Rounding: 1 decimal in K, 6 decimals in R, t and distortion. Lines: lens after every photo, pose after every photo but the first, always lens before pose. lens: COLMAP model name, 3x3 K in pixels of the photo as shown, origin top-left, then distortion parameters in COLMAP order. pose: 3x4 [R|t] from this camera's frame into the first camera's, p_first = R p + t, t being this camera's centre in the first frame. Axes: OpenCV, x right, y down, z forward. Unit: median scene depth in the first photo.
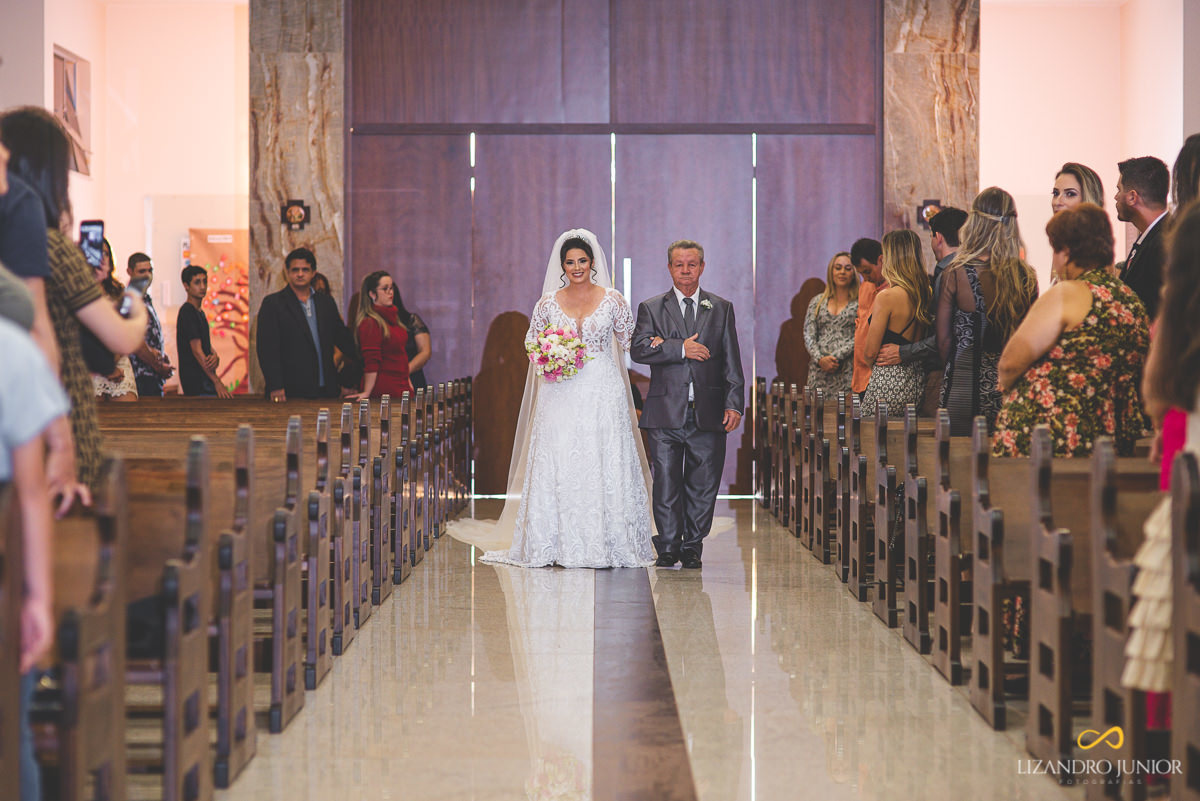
lens RADIAL K [[3495.8, 0, 595.5], [0, 3495.8, 400.1], [0, 0, 1]] dist [0.079192, 0.000000]
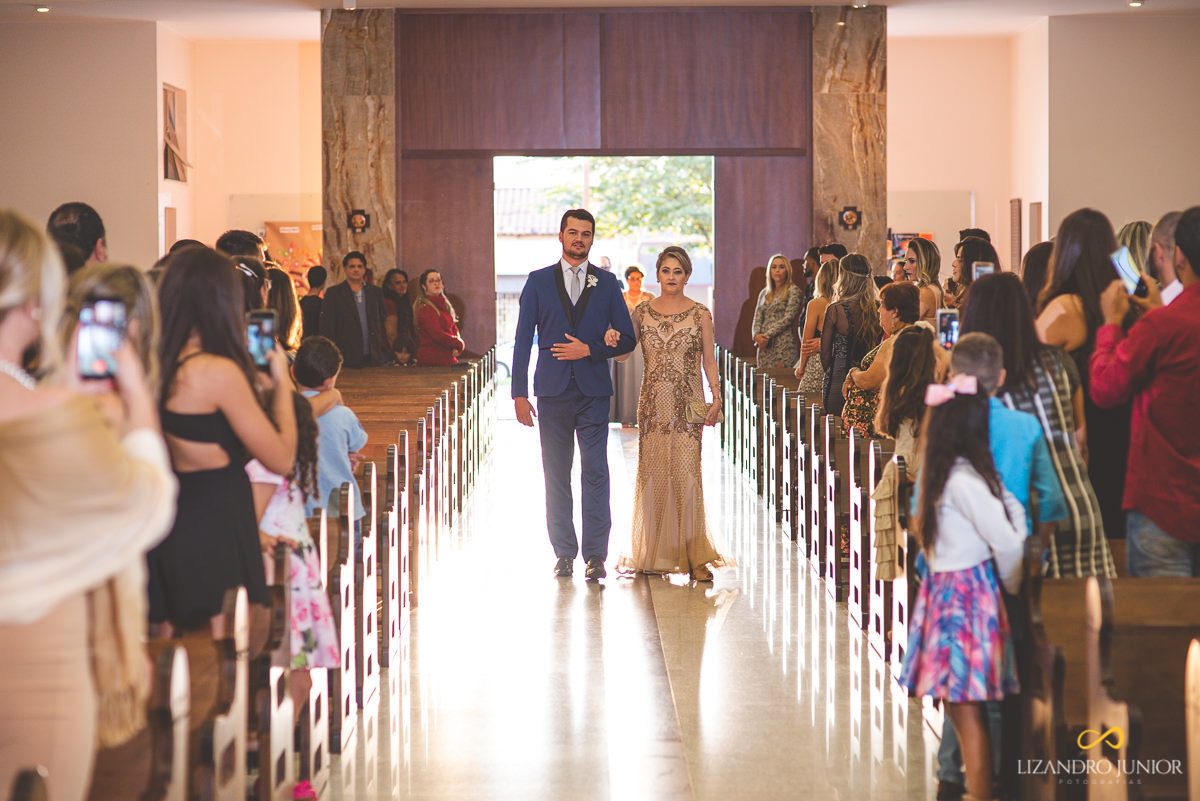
lens RADIAL K [[3495.8, 0, 607.7], [0, 3495.8, 403.9], [0, 0, 1]] dist [0.079192, 0.000000]
pose [[0.999943, -0.006843, 0.008190, -0.004732], [0.006600, 0.999548, 0.029327, -0.022792], [-0.008387, -0.029271, 0.999536, -0.294621]]
